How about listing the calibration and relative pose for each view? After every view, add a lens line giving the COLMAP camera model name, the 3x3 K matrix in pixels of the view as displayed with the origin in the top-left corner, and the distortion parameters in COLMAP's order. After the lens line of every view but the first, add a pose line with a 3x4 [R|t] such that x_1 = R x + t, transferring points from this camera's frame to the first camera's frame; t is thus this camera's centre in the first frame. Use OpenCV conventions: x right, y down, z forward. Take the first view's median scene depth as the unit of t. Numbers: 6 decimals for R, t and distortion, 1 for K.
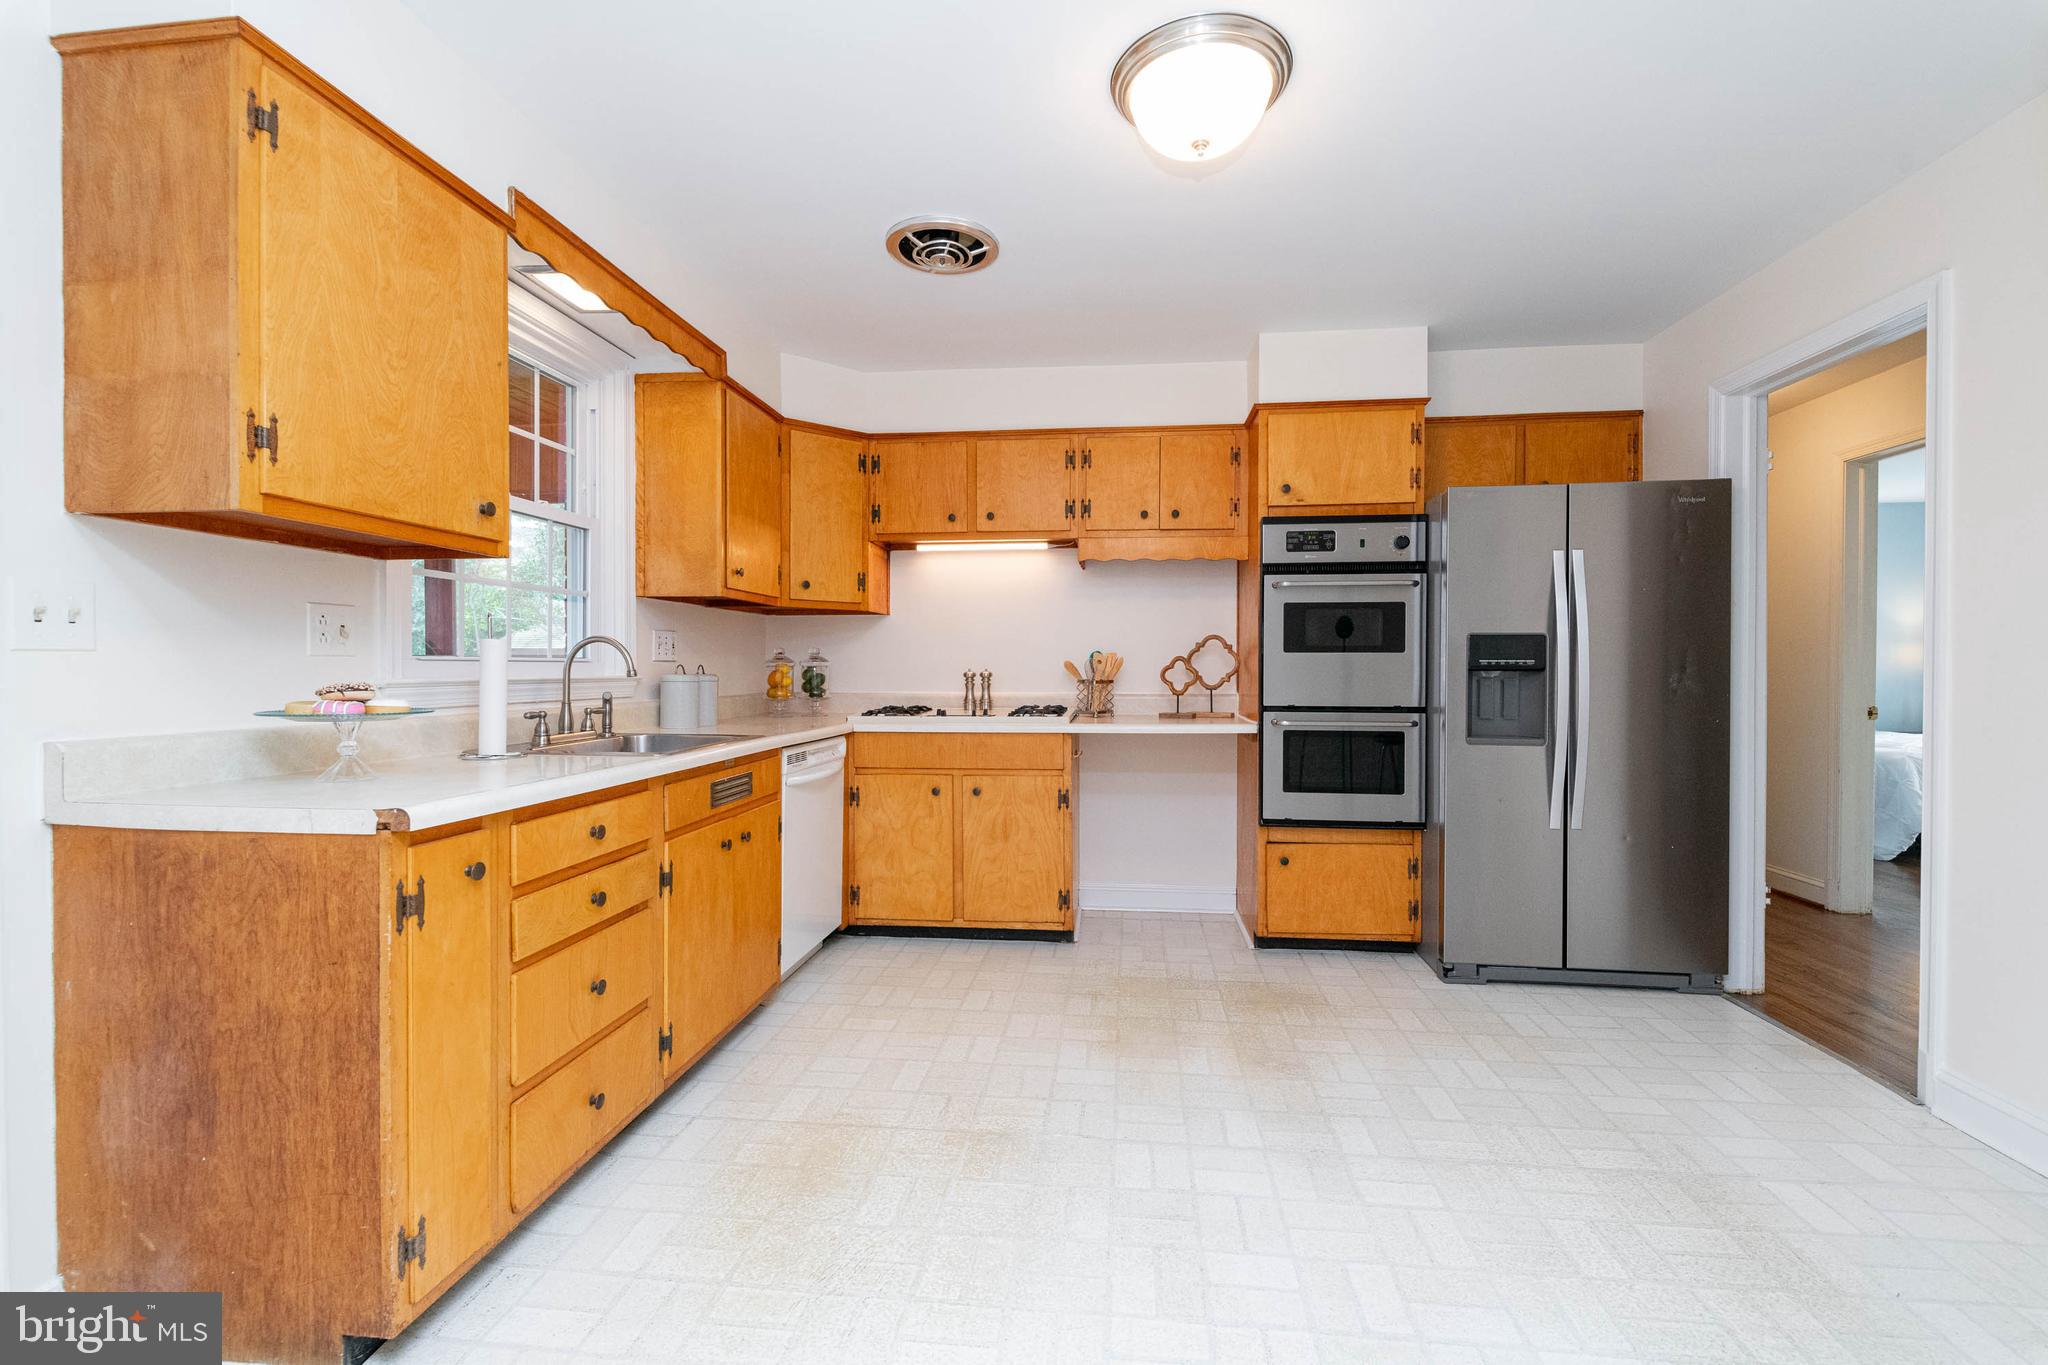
lens RADIAL K [[873.6, 0, 1017.9], [0, 873.6, 675.7], [0, 0, 1]] dist [0.002023, -0.000186]
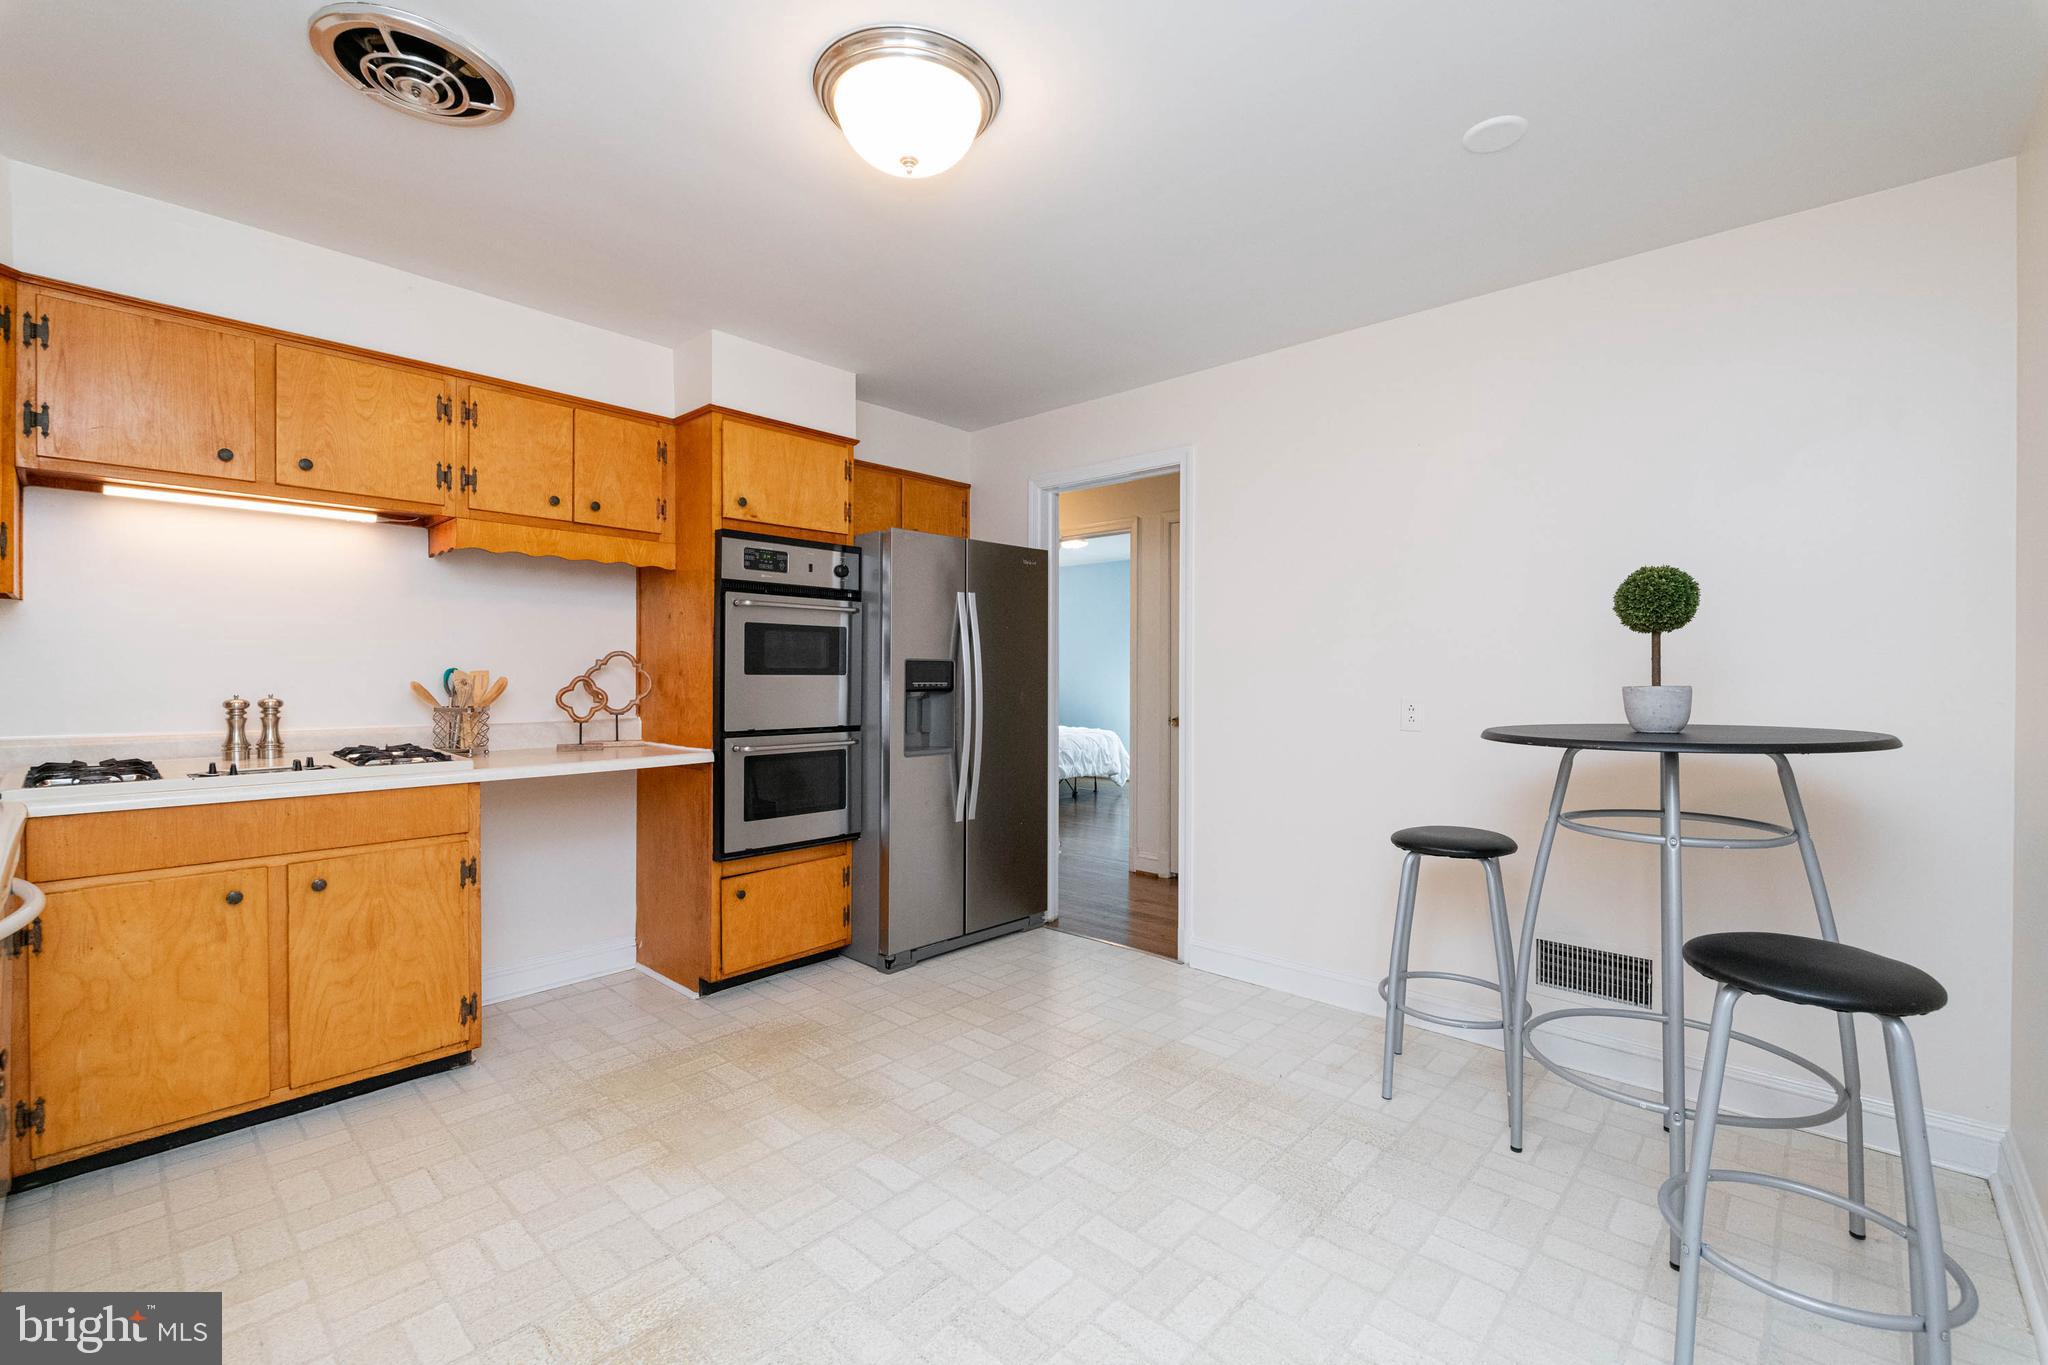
lens RADIAL K [[874.9, 0, 1044.4], [0, 874.9, 675.9], [0, 0, 1]] dist [0.001459, -0.005540]
pose [[0.574969, -0.000681, 0.818175, -0.270532], [0.004819, 0.999985, -0.002554, -0.020071], [-0.818161, 0.005412, 0.574964, 0.176955]]
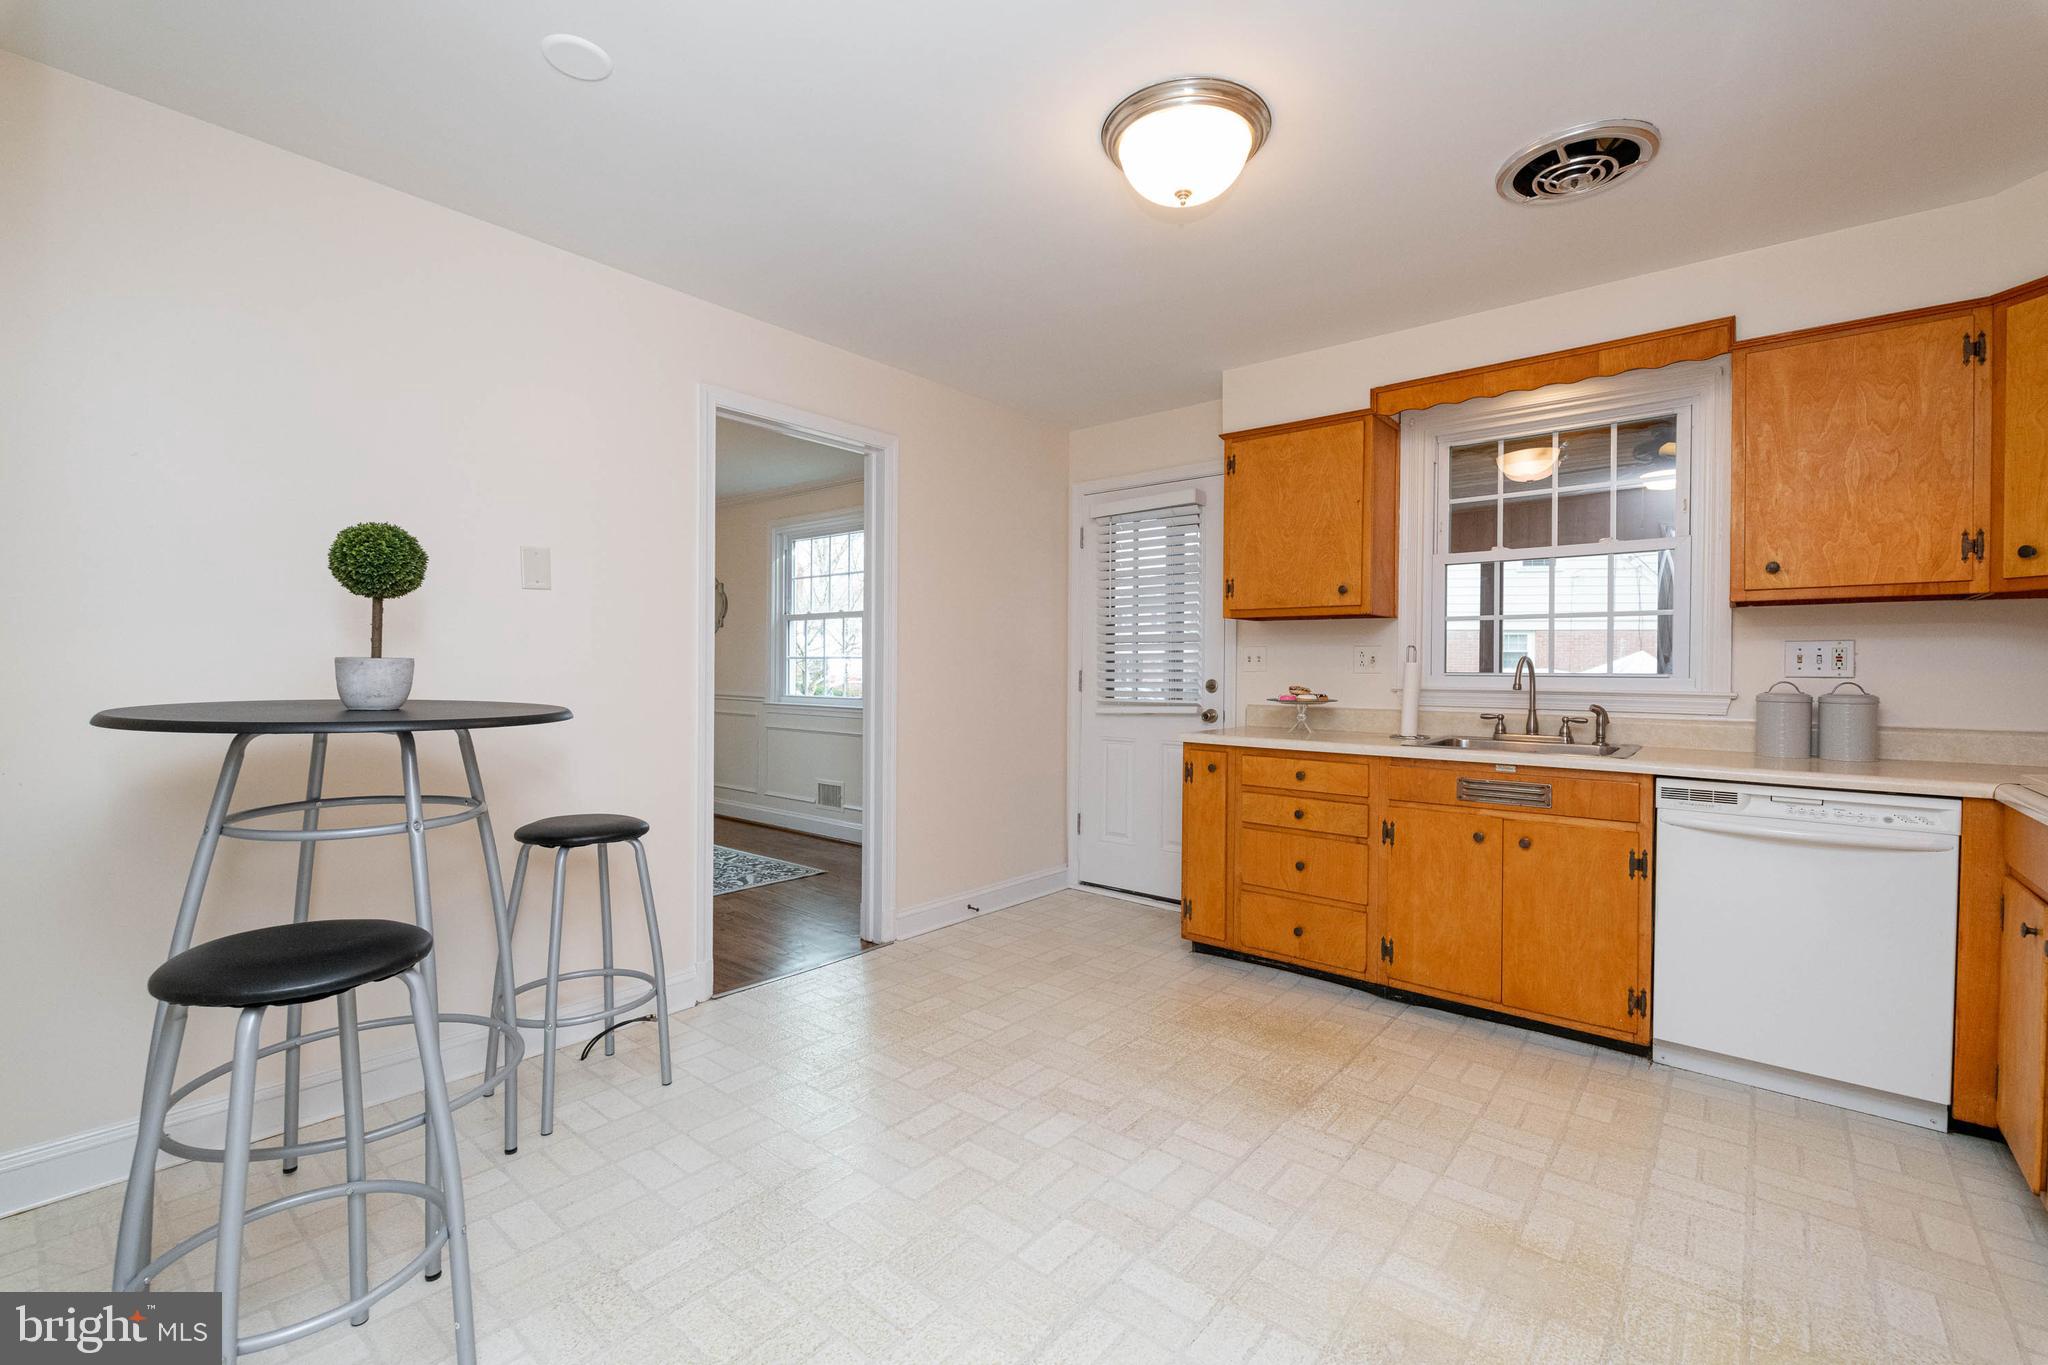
lens RADIAL K [[874.9, 0, 1044.4], [0, 874.9, 675.9], [0, 0, 1]] dist [0.001459, -0.005540]
pose [[-0.531474, 0.000480, -0.847074, 0.655138], [-0.016645, 0.999801, 0.011011, -0.014568], [0.846911, 0.019952, -0.531360, 0.781187]]
